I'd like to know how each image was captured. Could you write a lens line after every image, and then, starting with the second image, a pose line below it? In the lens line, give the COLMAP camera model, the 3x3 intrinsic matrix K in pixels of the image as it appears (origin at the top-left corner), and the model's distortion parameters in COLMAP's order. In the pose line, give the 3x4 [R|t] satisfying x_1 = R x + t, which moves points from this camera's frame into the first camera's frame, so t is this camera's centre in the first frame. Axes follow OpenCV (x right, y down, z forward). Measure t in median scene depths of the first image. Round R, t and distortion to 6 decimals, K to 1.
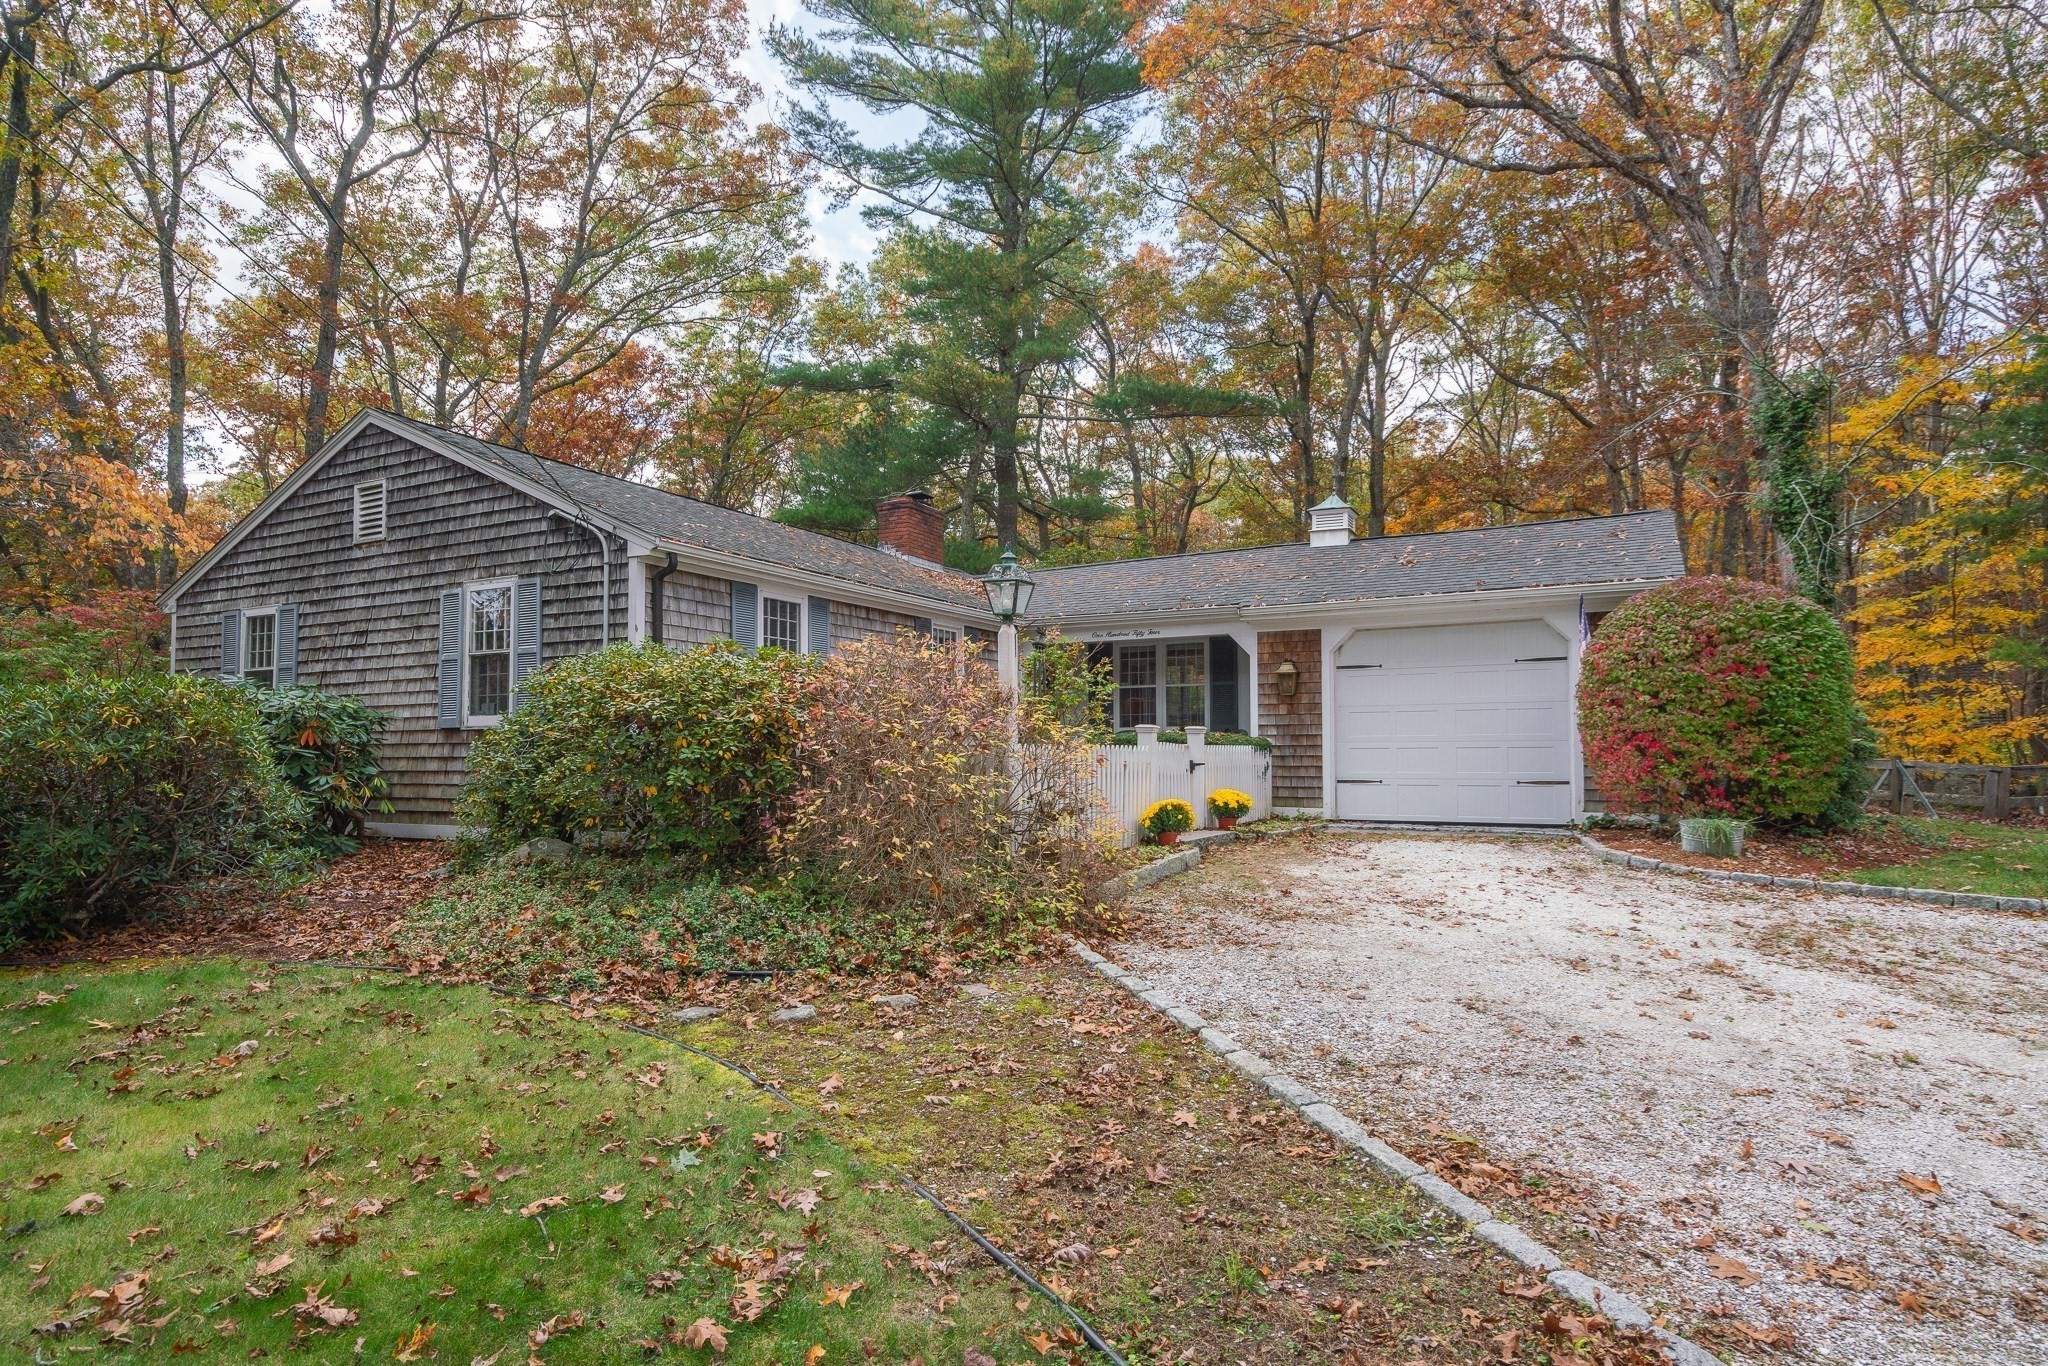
lens RADIAL K [[1106.4, 0, 1024.0], [0, 1106.4, 683.0], [0, 0, 1]] dist [0.002416, 0.000245]
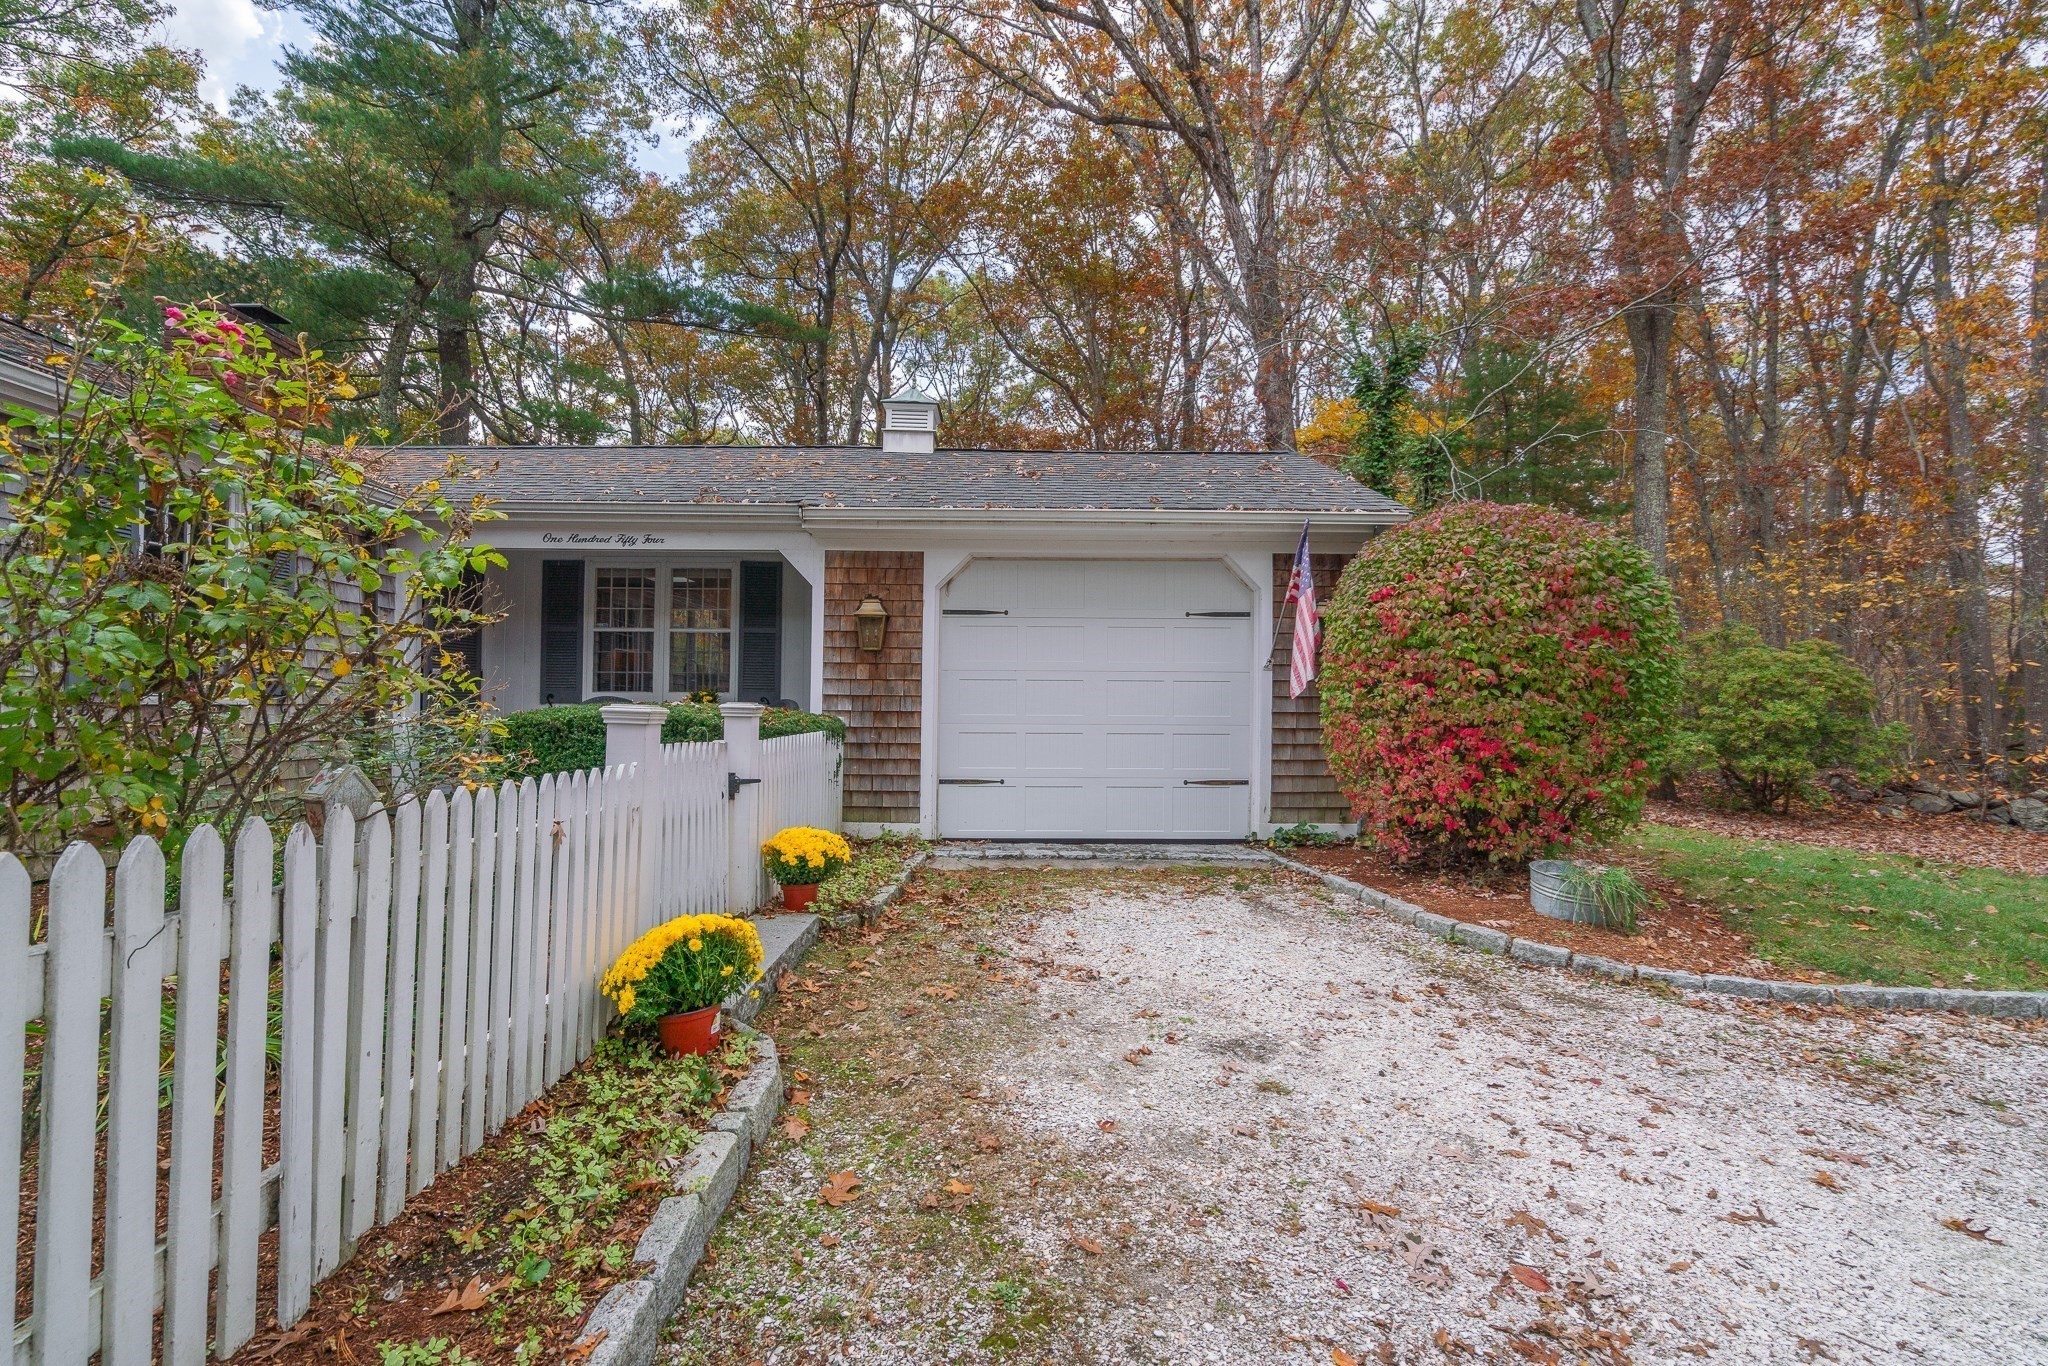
lens RADIAL K [[930.1, 0, 1024.0], [0, 930.1, 683.0], [0, 0, 1]] dist [-0.001228, 0.001090]
pose [[0.875906, 0.022394, 0.481963, 0.054464], [-0.041487, 0.998718, 0.028993, 0.010839], [-0.480696, -0.045390, 0.875712, 0.480490]]
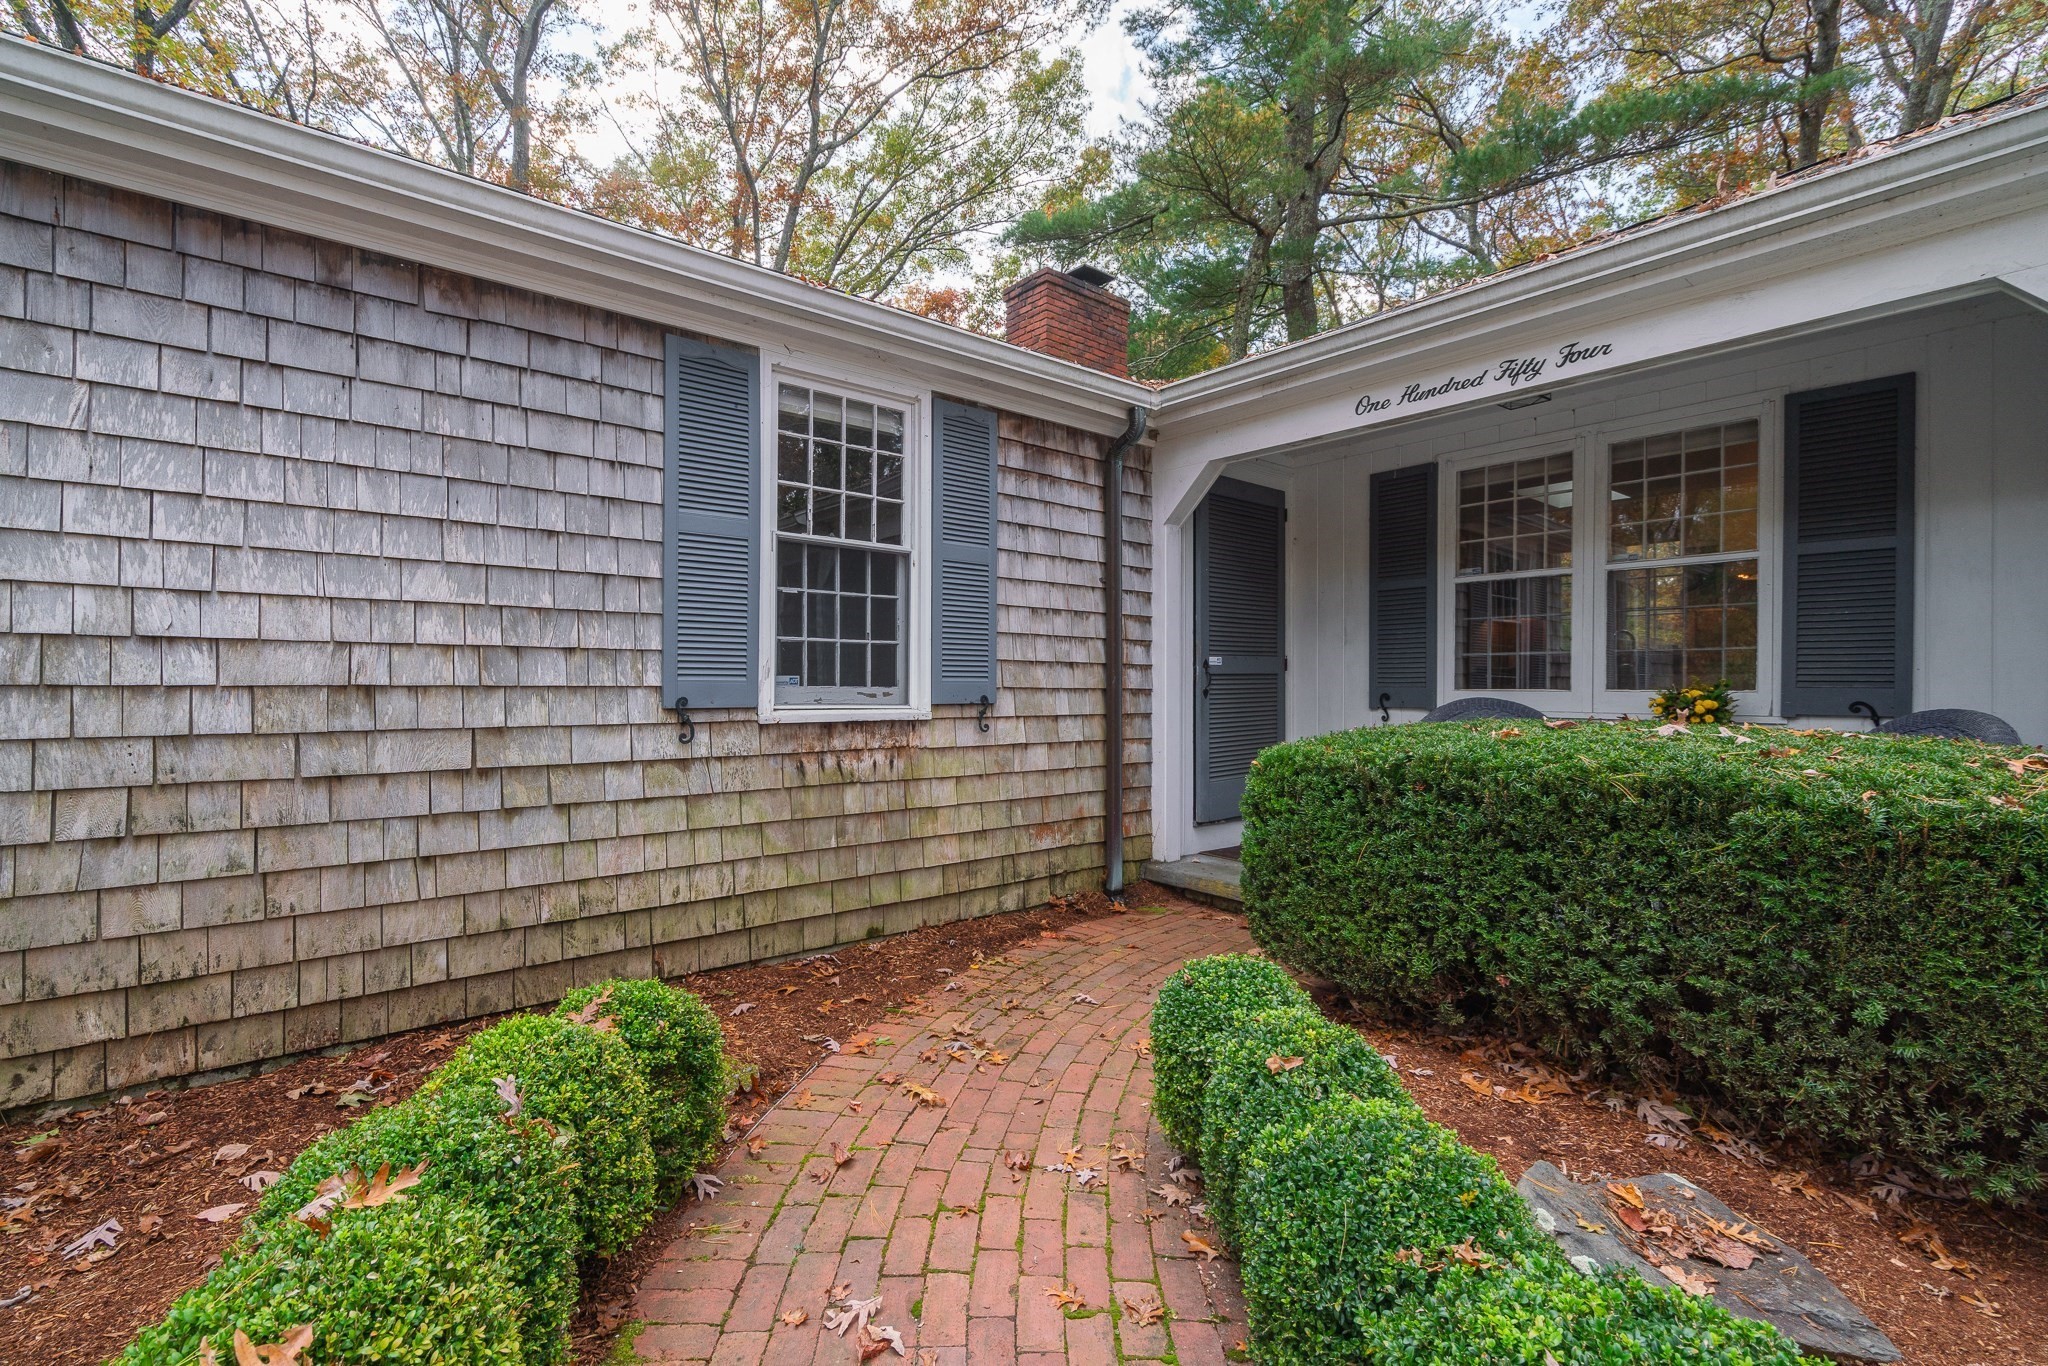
lens RADIAL K [[930.1, 0, 1024.0], [0, 930.1, 683.0], [0, 0, 1]] dist [-0.001228, 0.001090]
pose [[0.932001, 0.008603, -0.362355, 0.078389], [0.012654, 0.998337, 0.056250, 0.023043], [0.362236, -0.057010, 0.930341, 0.792925]]
